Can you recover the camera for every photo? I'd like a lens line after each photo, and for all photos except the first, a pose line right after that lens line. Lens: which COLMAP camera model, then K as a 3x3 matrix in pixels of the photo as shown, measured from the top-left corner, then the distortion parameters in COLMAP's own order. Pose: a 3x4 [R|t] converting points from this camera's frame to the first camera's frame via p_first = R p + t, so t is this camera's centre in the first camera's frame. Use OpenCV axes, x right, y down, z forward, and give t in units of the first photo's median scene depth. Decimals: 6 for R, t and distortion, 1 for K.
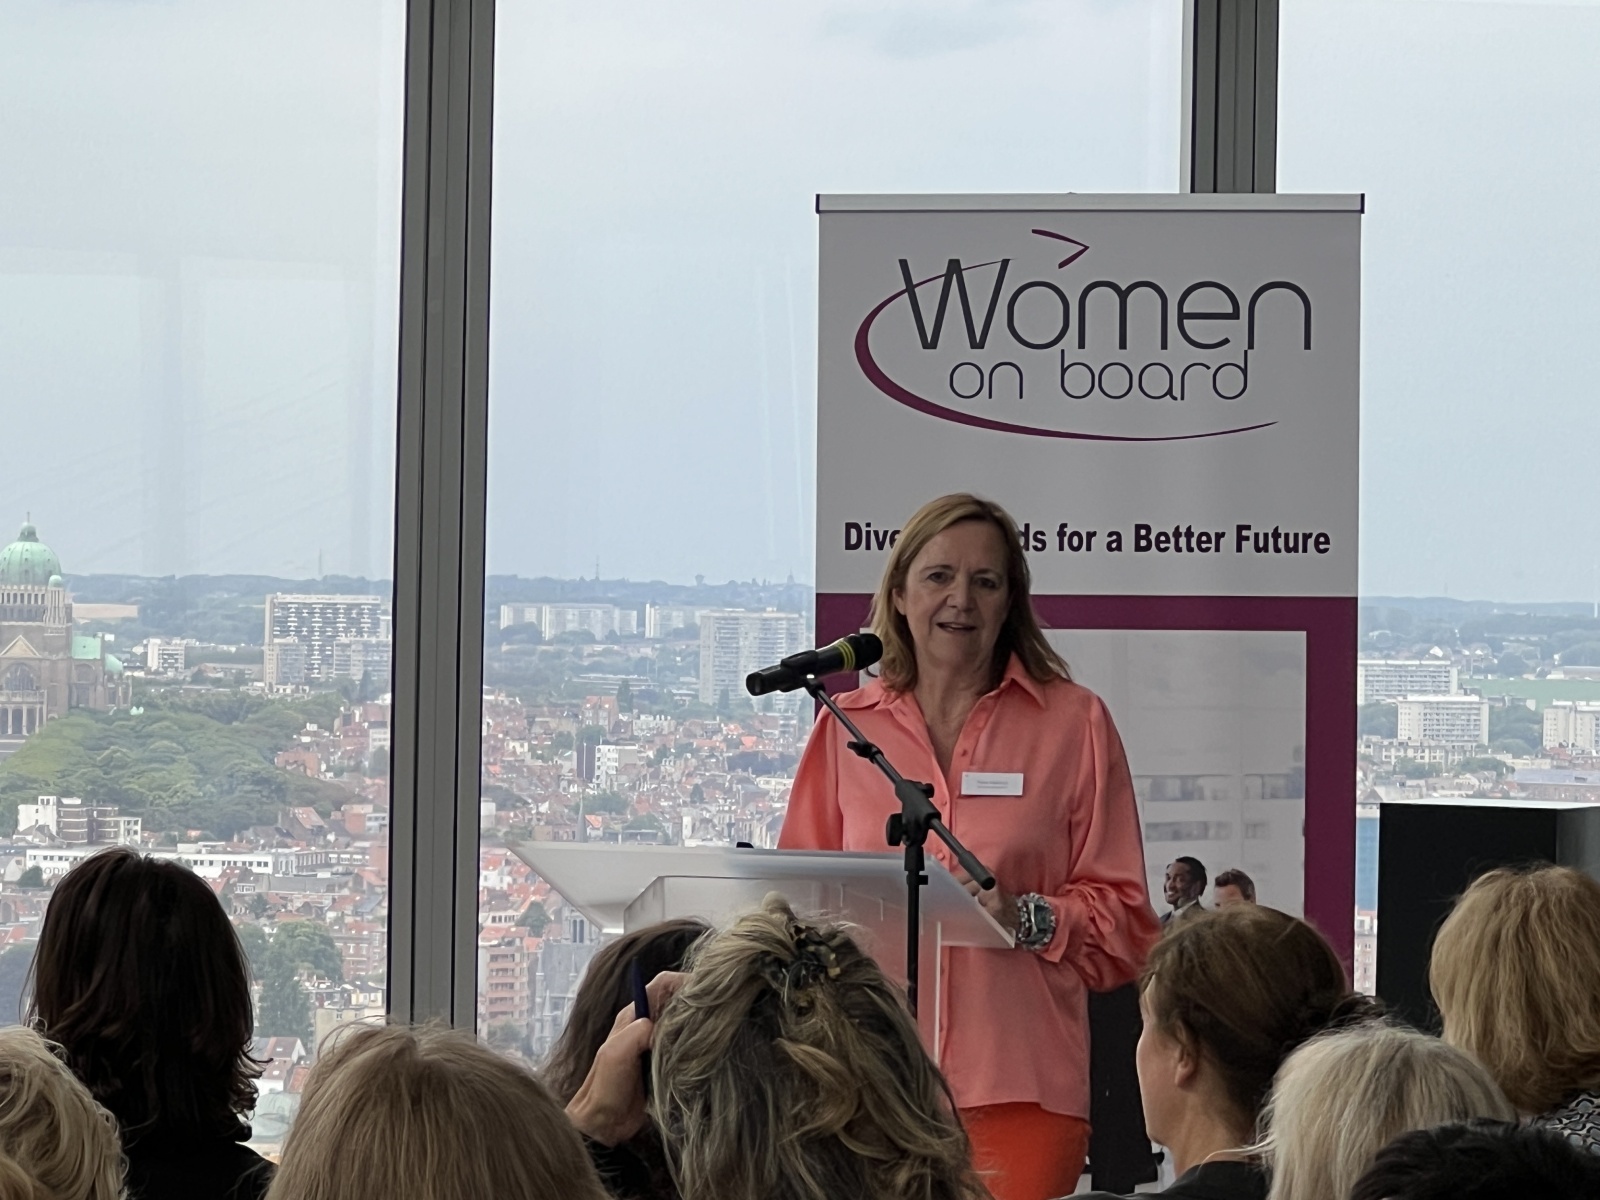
lens RADIAL K [[7358.4, 0, 804.0], [0, 7358.4, 603.0], [0, 0, 1]] dist [-0.812441, 0.000000]
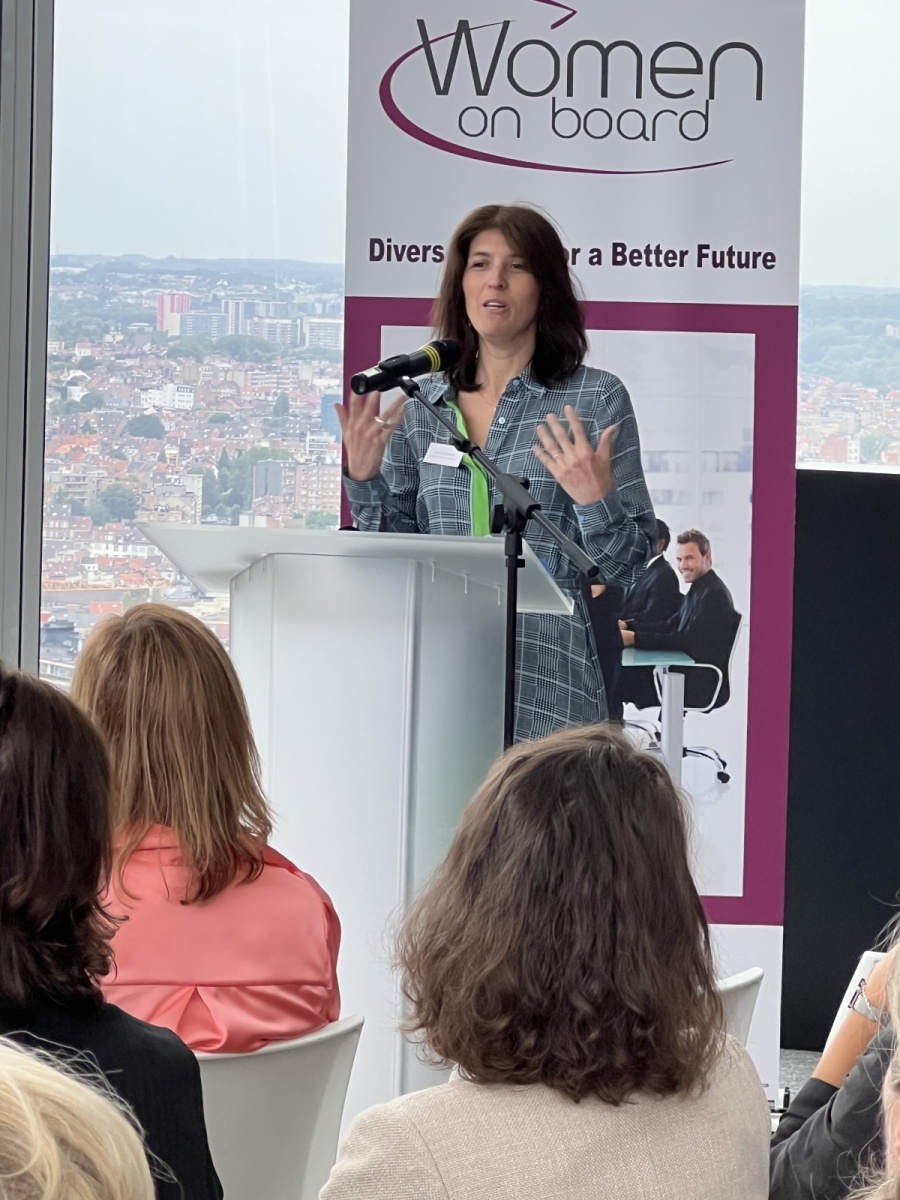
lens RADIAL K [[4237.2, 0, 459.0], [0, 4237.2, 597.2], [0, 0, 1]] dist [-0.185281, 0.000000]
pose [[0.995116, 0.004490, 0.098608, -0.048520], [-0.012090, 0.996988, 0.076610, -0.005619], [-0.097967, -0.077428, 0.992173, 0.308249]]
